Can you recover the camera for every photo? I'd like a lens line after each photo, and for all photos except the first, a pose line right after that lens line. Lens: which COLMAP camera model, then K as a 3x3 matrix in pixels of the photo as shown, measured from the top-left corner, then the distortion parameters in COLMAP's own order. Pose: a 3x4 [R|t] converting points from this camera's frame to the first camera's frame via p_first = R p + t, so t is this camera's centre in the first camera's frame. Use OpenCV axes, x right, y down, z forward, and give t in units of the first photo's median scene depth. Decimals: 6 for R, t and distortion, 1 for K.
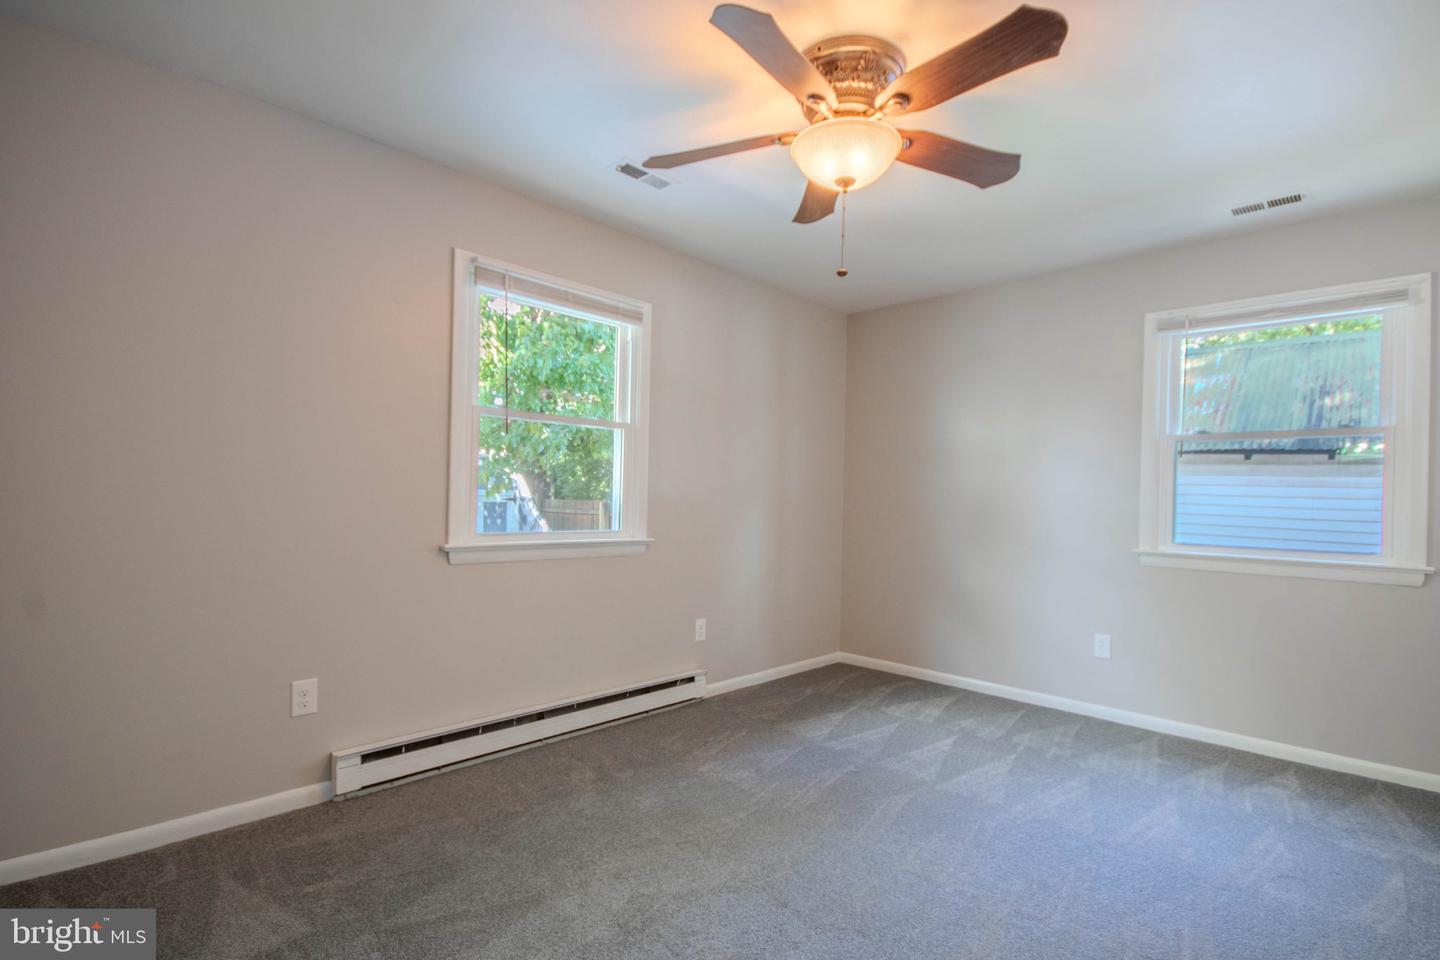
lens RADIAL K [[677.1, 0, 720.7], [0, 677.1, 497.9], [0, 0, 1]] dist [-0.016229, 0.000371]
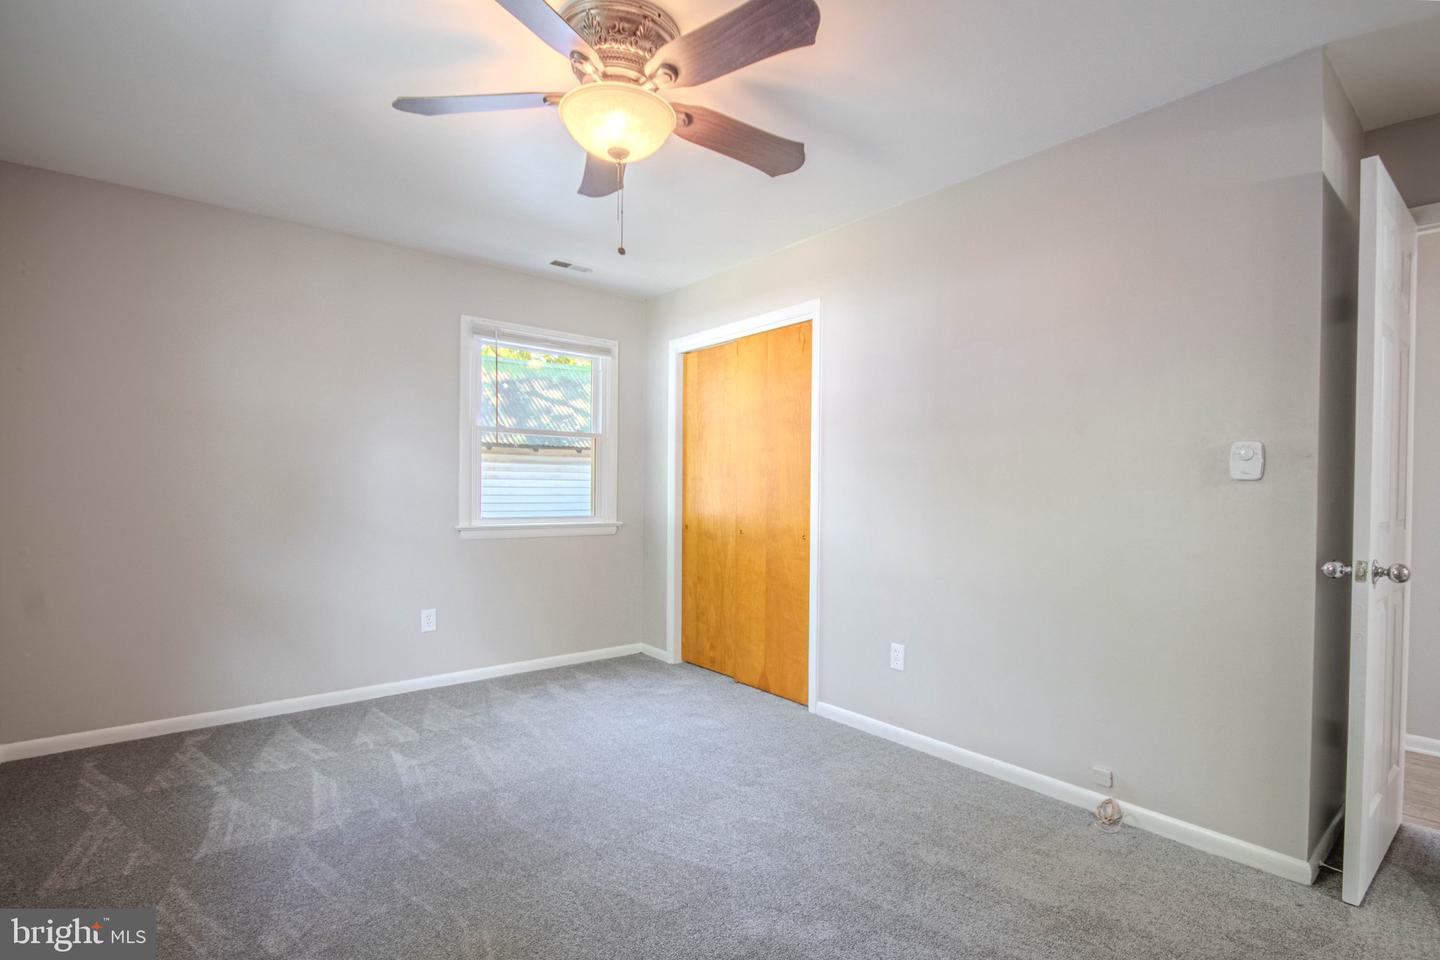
lens RADIAL K [[670.9, 0, 725.8], [0, 670.9, 501.6], [0, 0, 1]] dist [0.000853, -0.000091]
pose [[0.103175, -0.040365, 0.993844, -0.474482], [-0.005461, 0.999138, 0.041147, -0.013318], [-0.994648, -0.009673, 0.102866, 0.478486]]
